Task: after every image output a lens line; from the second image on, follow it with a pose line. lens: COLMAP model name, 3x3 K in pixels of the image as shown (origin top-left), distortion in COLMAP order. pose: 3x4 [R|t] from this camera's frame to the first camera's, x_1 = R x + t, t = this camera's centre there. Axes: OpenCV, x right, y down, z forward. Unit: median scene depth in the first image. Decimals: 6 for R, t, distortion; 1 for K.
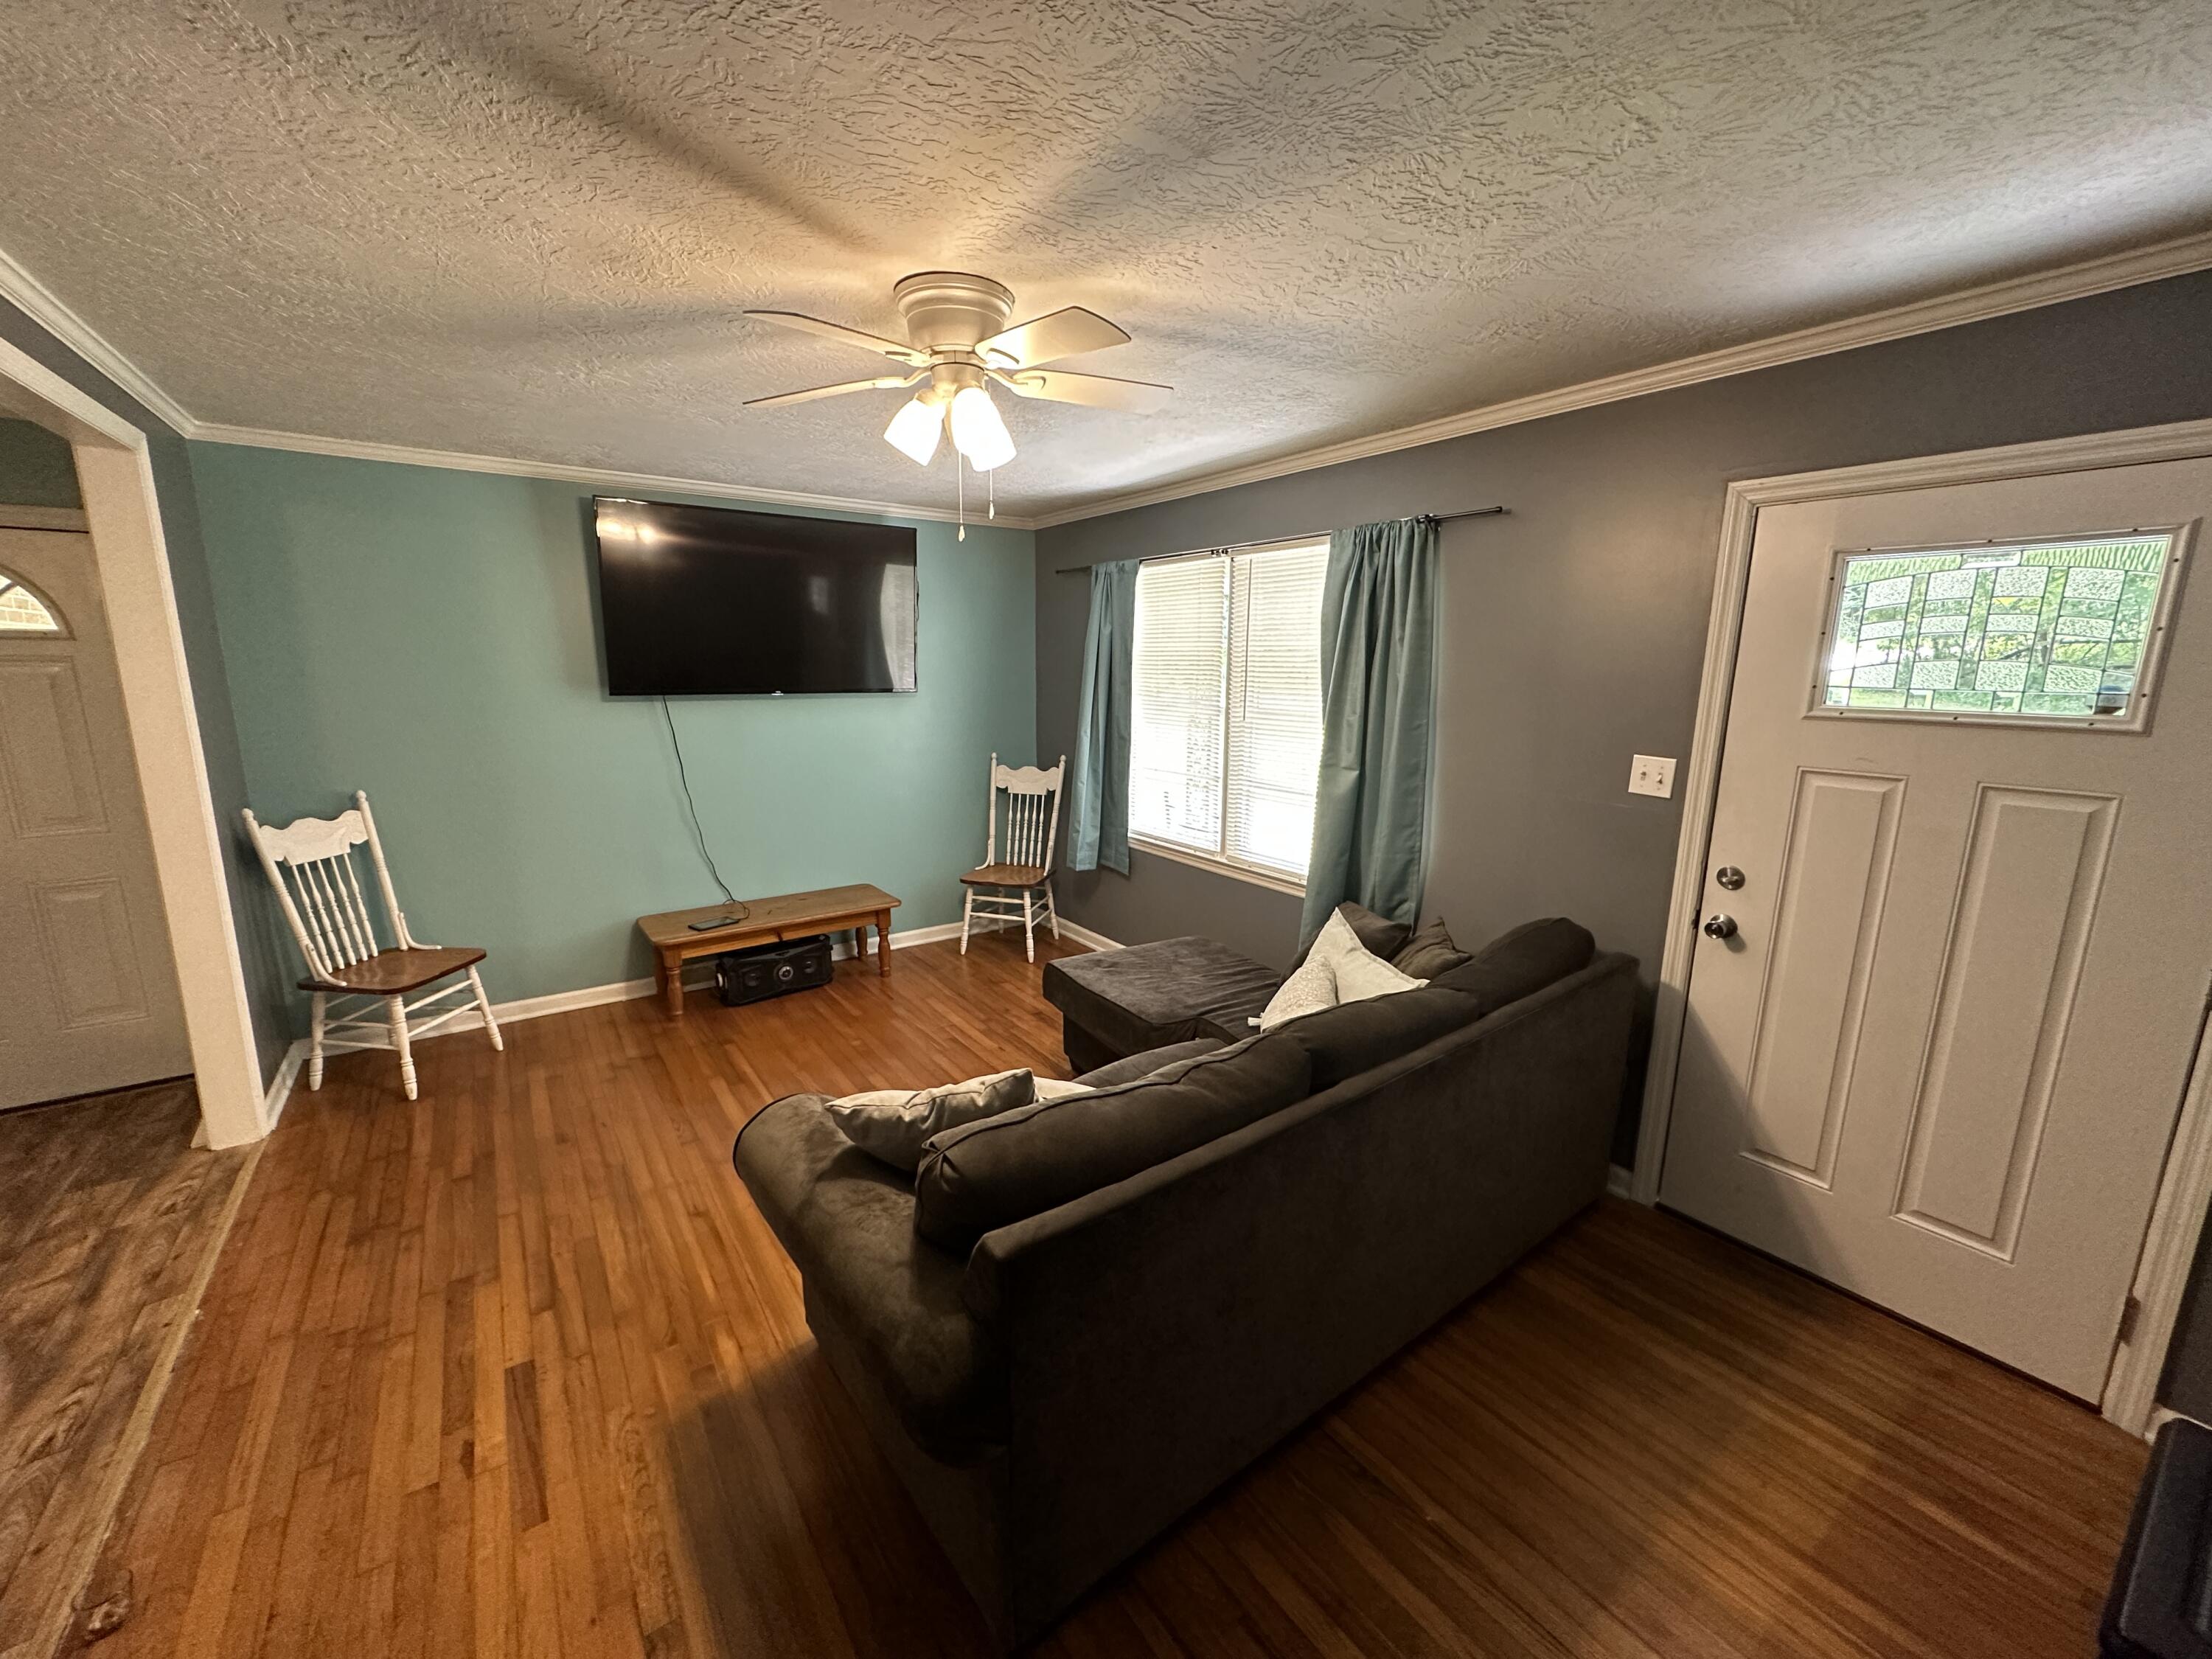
lens RADIAL K [[877.8, 0, 1102.9], [0, 877.8, 823.9], [0, 0, 1]] dist [-0.001122, 0.000071]
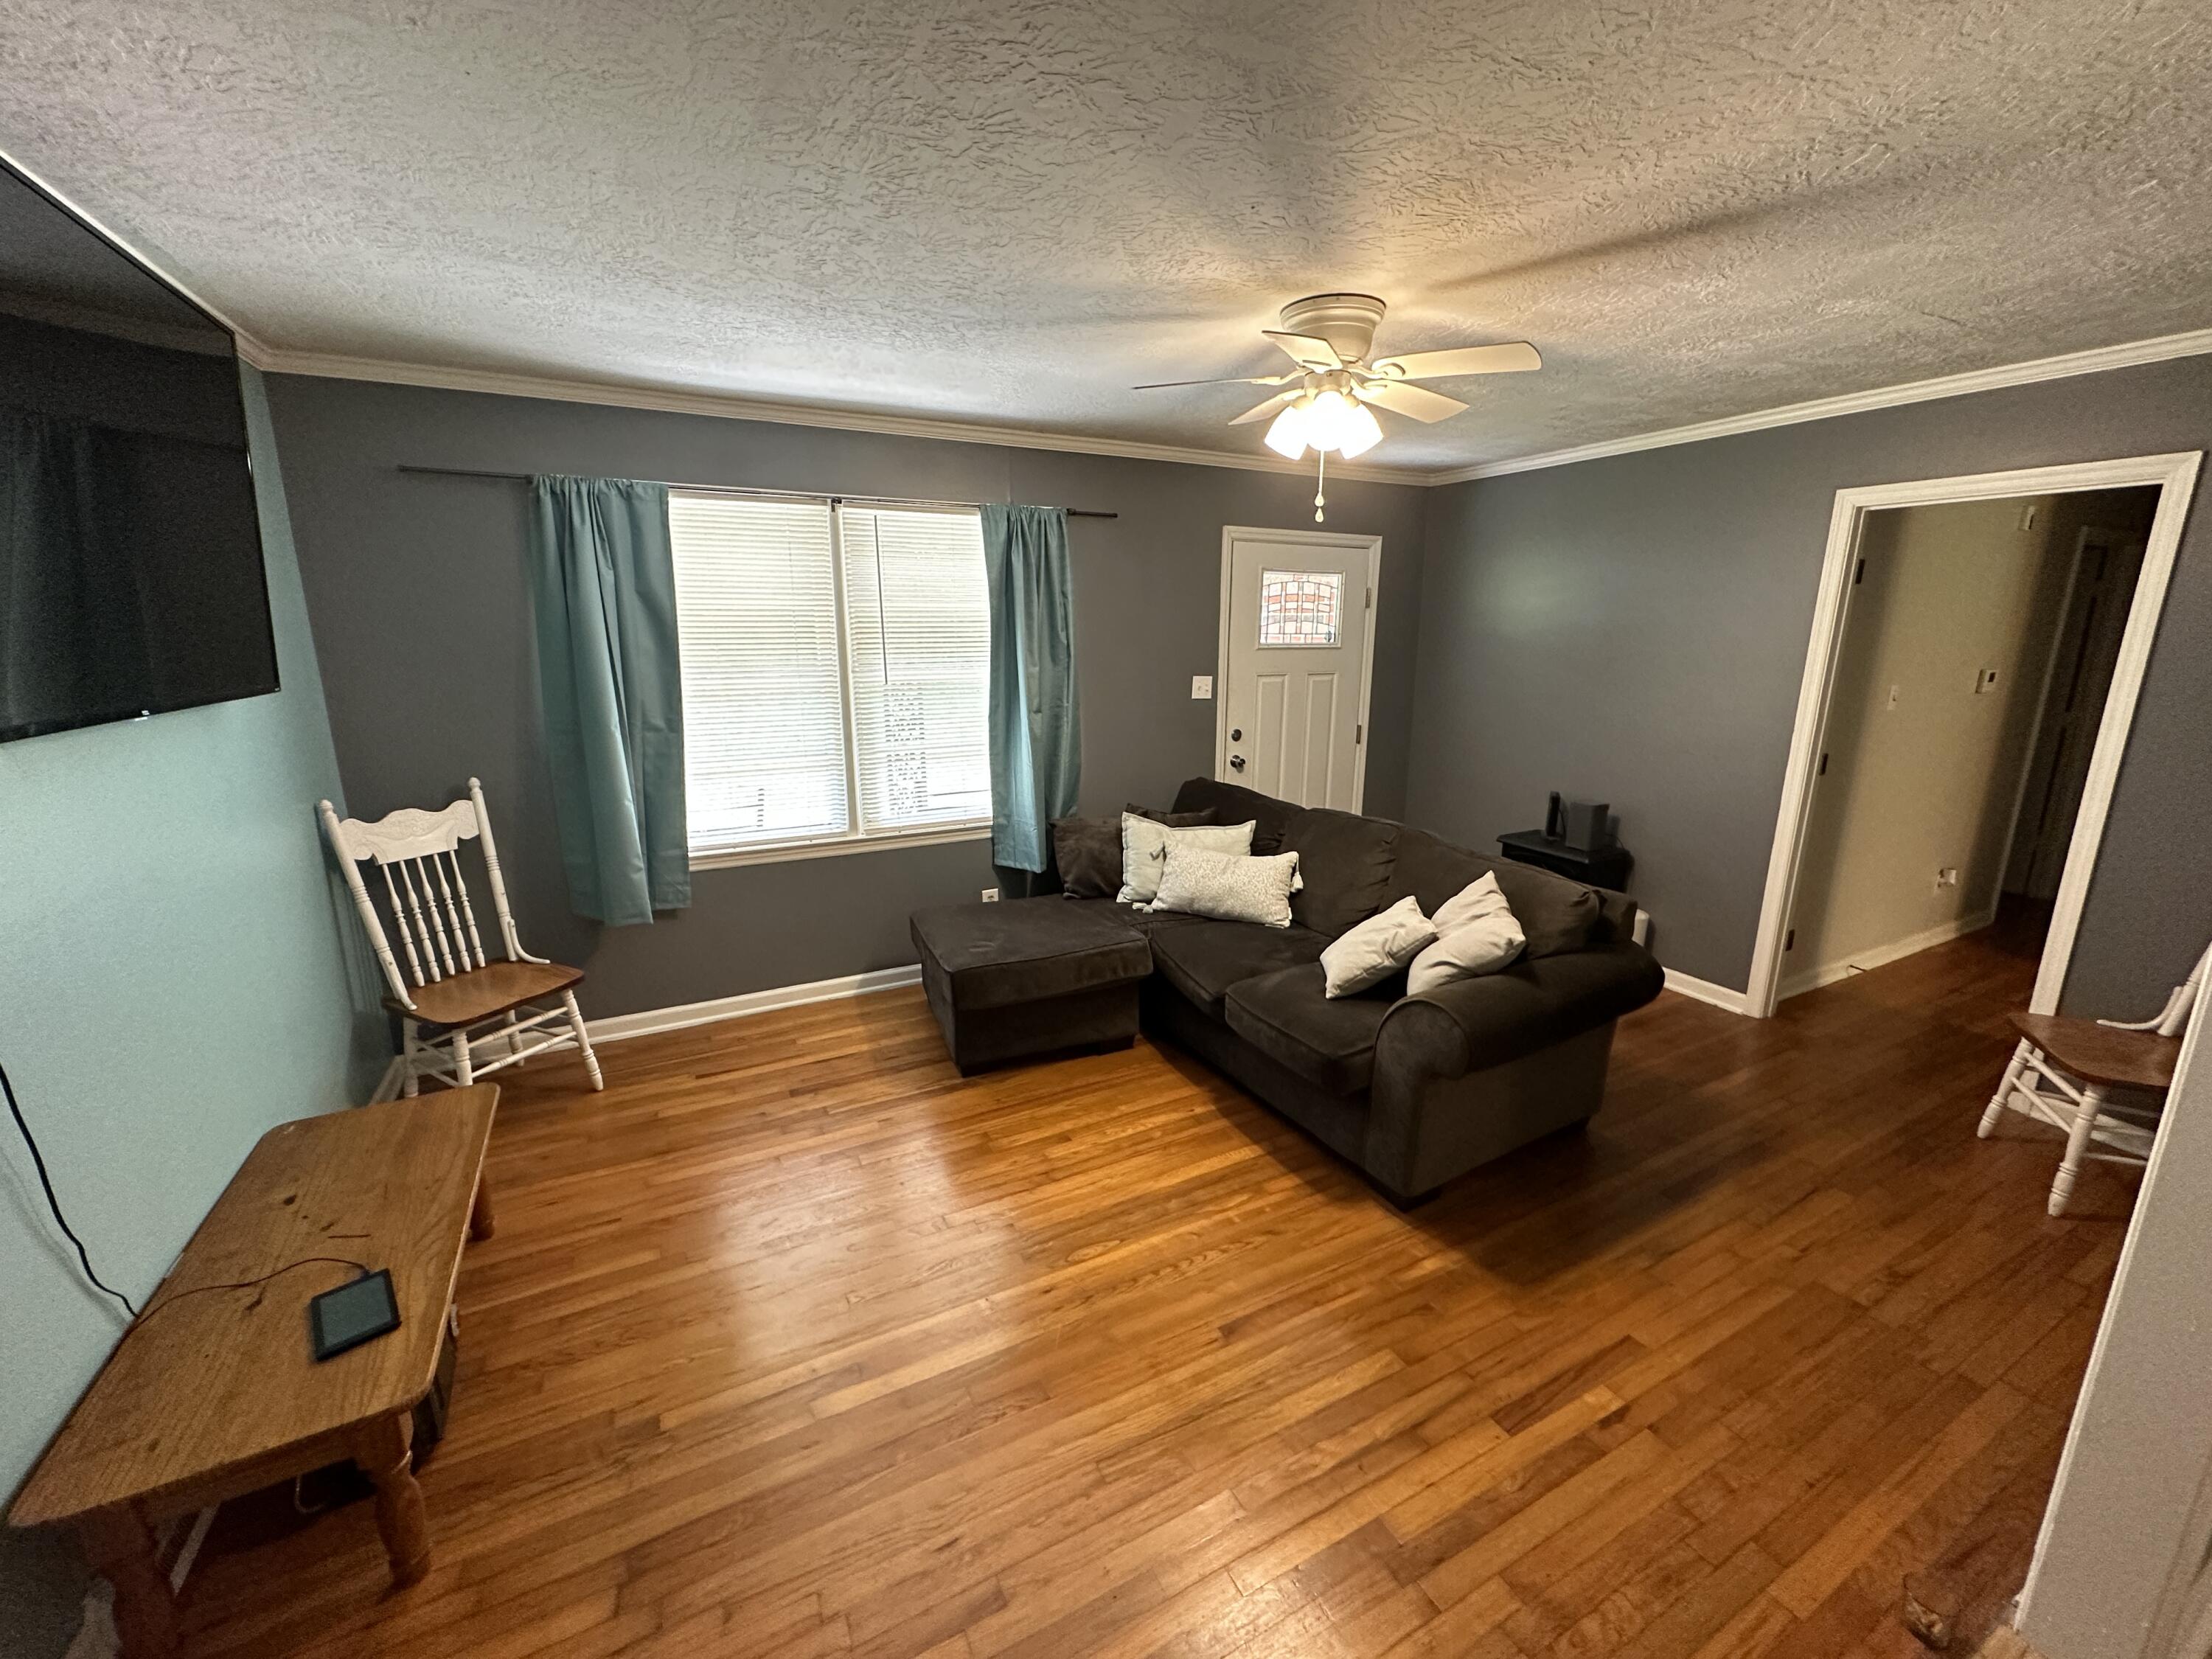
lens RADIAL K [[877.8, 0, 1097.4], [0, 877.8, 833.1], [0, 0, 1]] dist [-0.001122, 0.000071]
pose [[0.140342, -0.240562, 0.960434, -1.380119], [0.179293, 0.960172, 0.214297, -0.224726], [-0.973734, 0.142124, 0.177884, 1.107411]]
